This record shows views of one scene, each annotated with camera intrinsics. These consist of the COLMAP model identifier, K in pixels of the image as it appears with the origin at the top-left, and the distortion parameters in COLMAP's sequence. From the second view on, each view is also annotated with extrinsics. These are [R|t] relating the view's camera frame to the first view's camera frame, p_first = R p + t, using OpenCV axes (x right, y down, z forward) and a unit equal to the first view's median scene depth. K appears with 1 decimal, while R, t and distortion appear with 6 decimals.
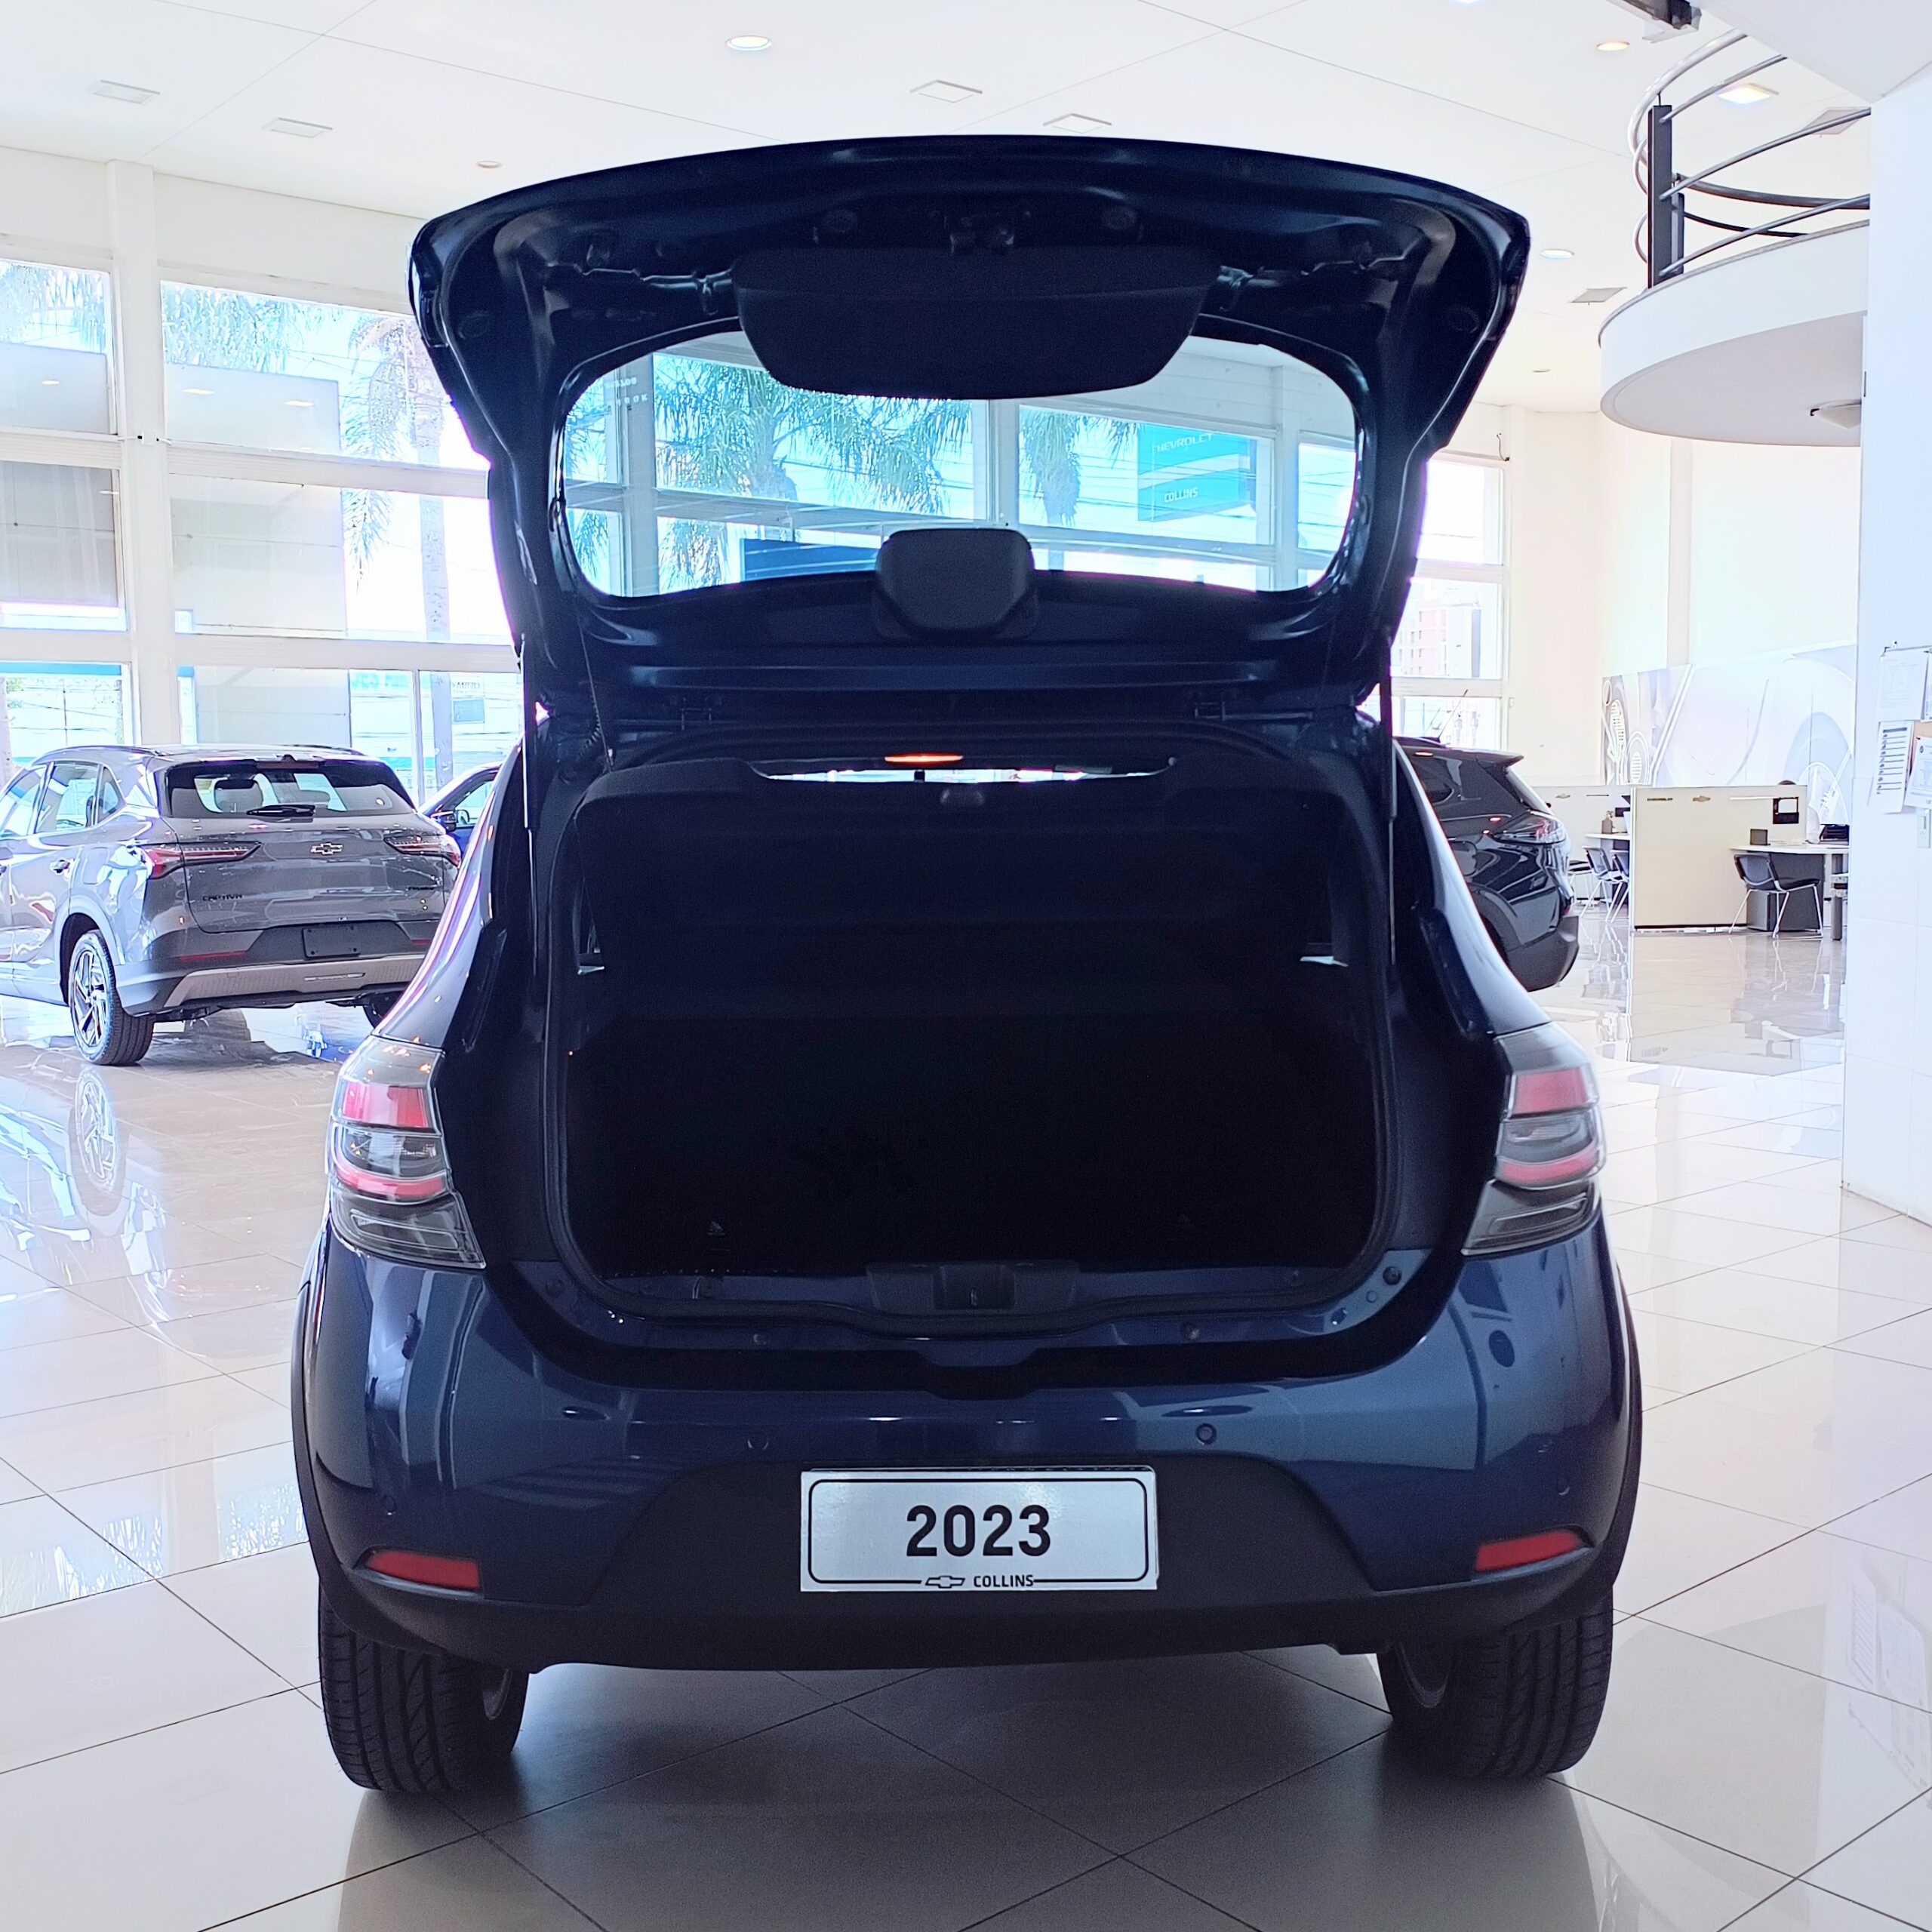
lens RADIAL K [[2079.7, 0, 923.0], [0, 2079.7, 1001.1], [0, 0, 1]] dist [0.106470, -0.229066]
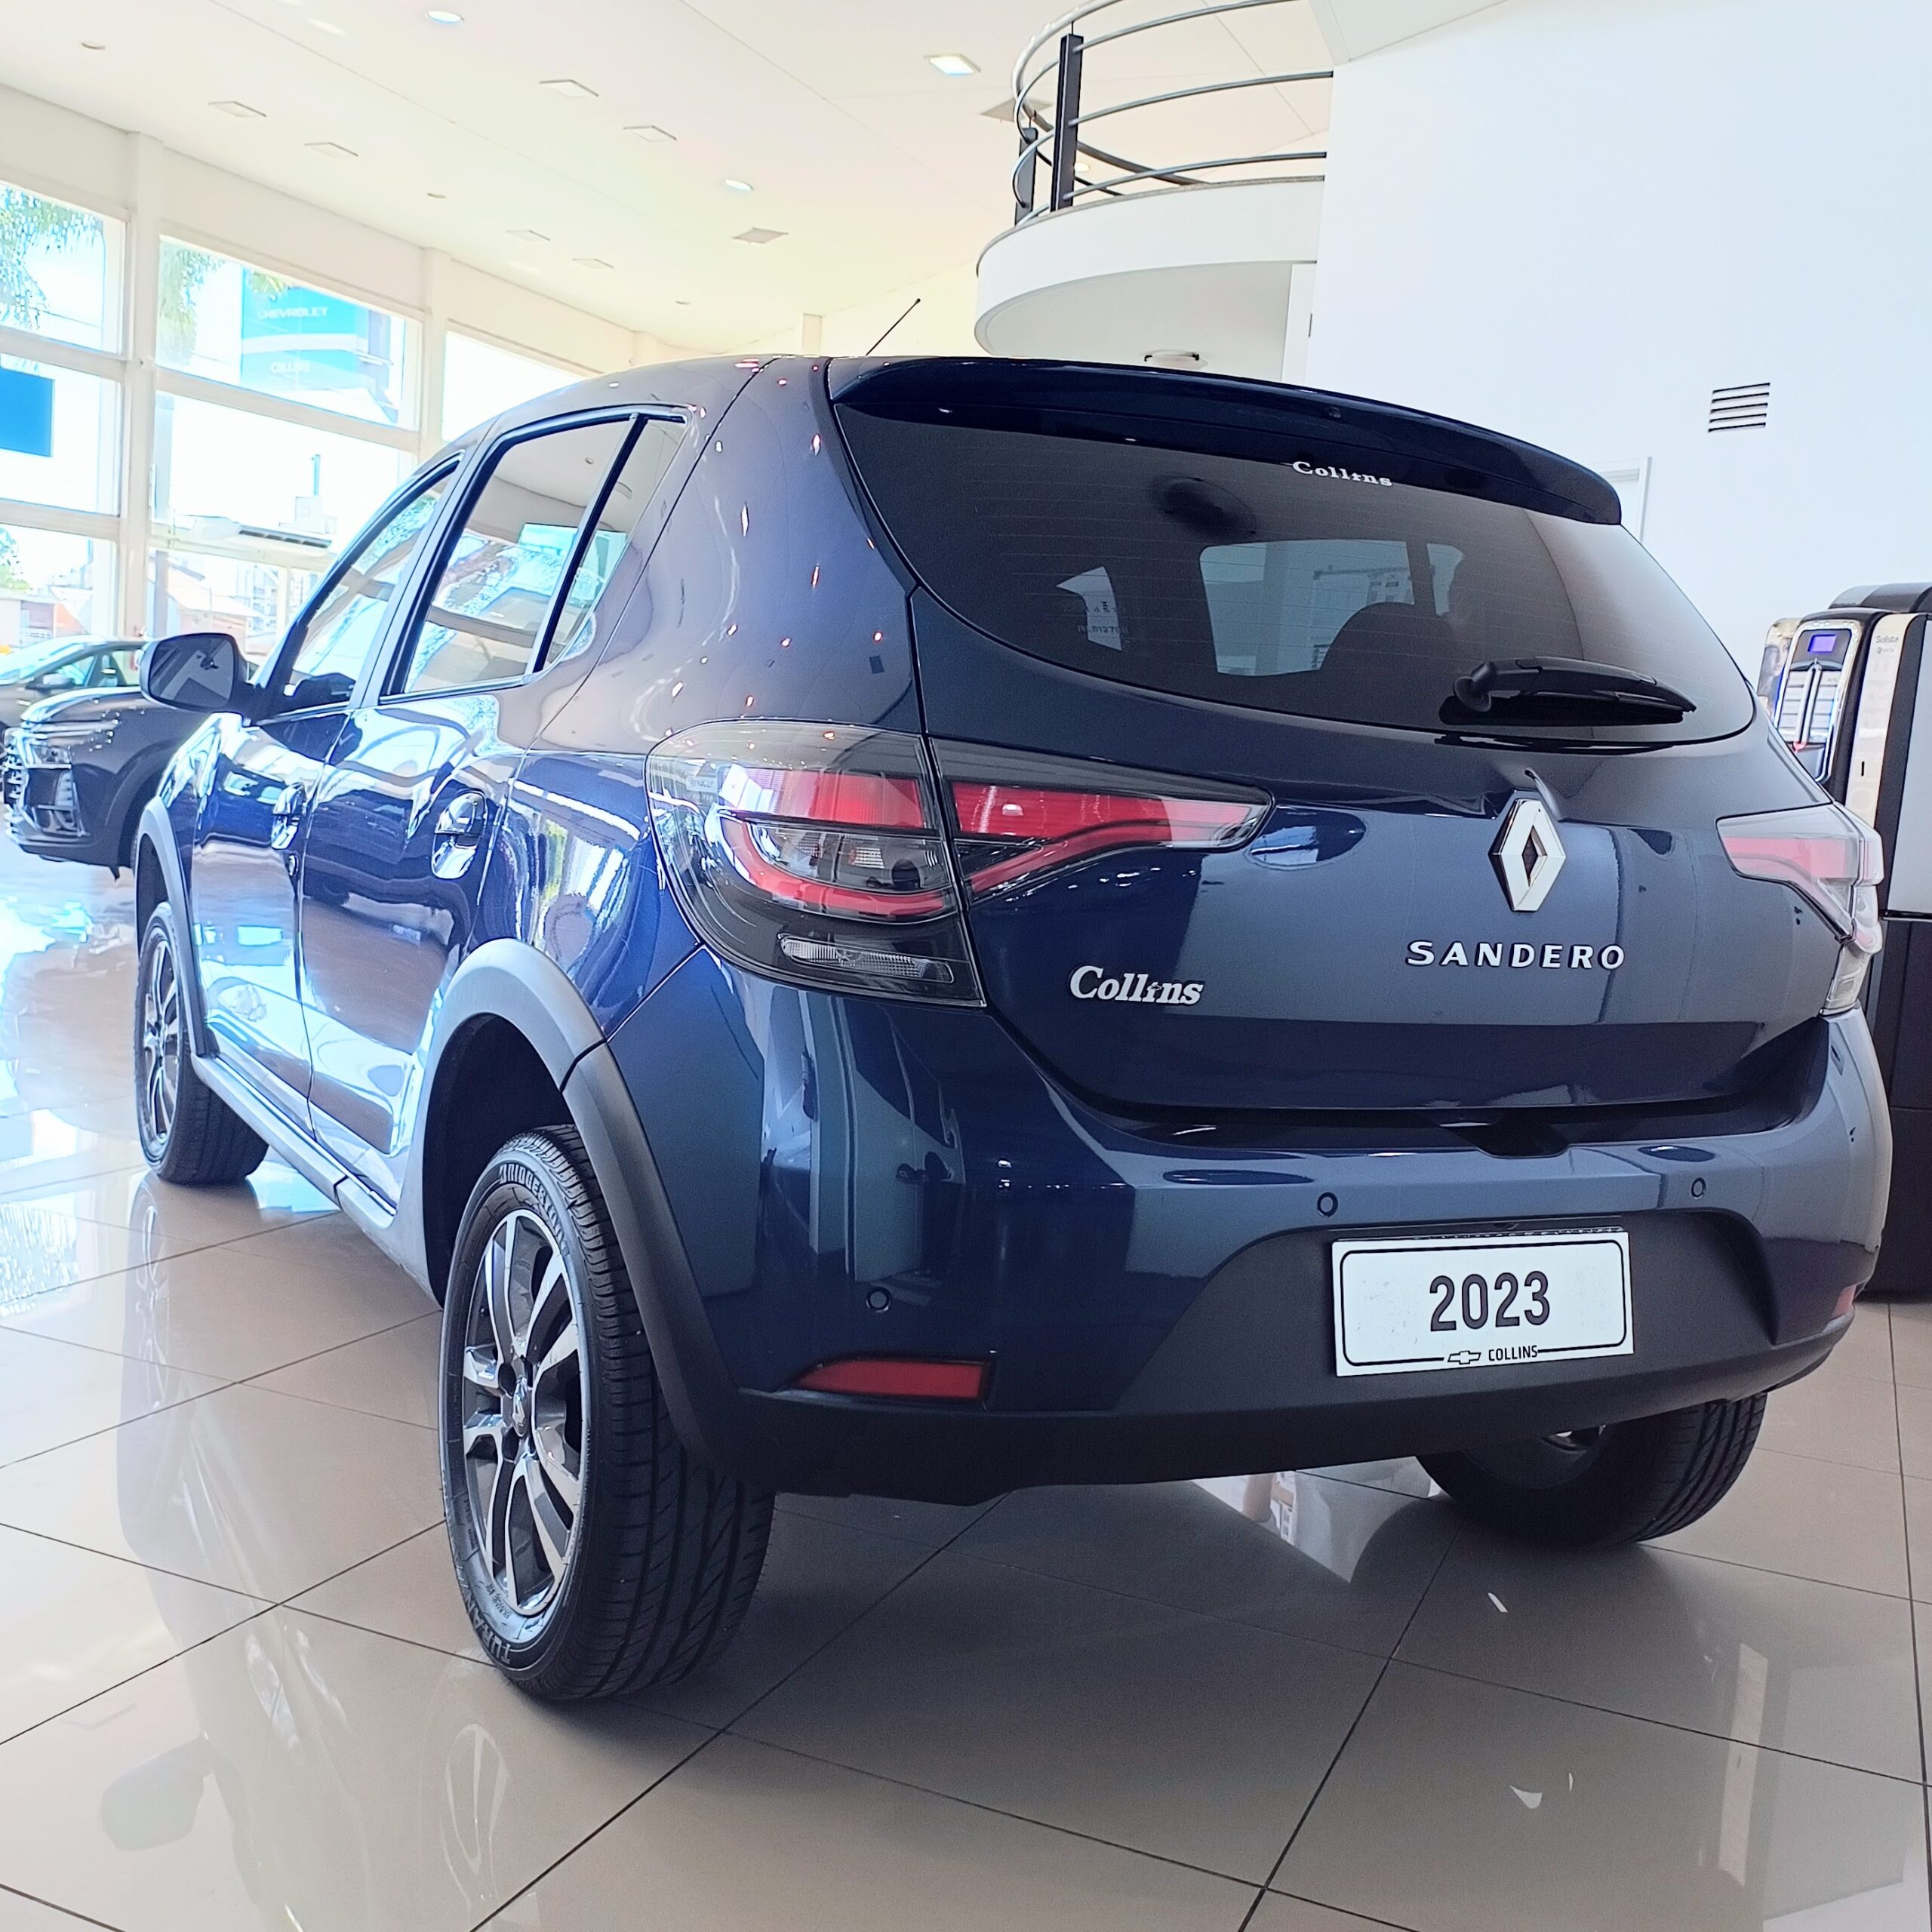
lens RADIAL K [[2079.7, 0, 923.0], [0, 2079.7, 1001.1], [0, 0, 1]] dist [0.106470, -0.229066]
pose [[0.891131, 0.021725, 0.453225, -0.540951], [-0.035125, 0.999159, 0.021168, 0.099190], [-0.452384, -0.034782, 0.891145, 0.267481]]
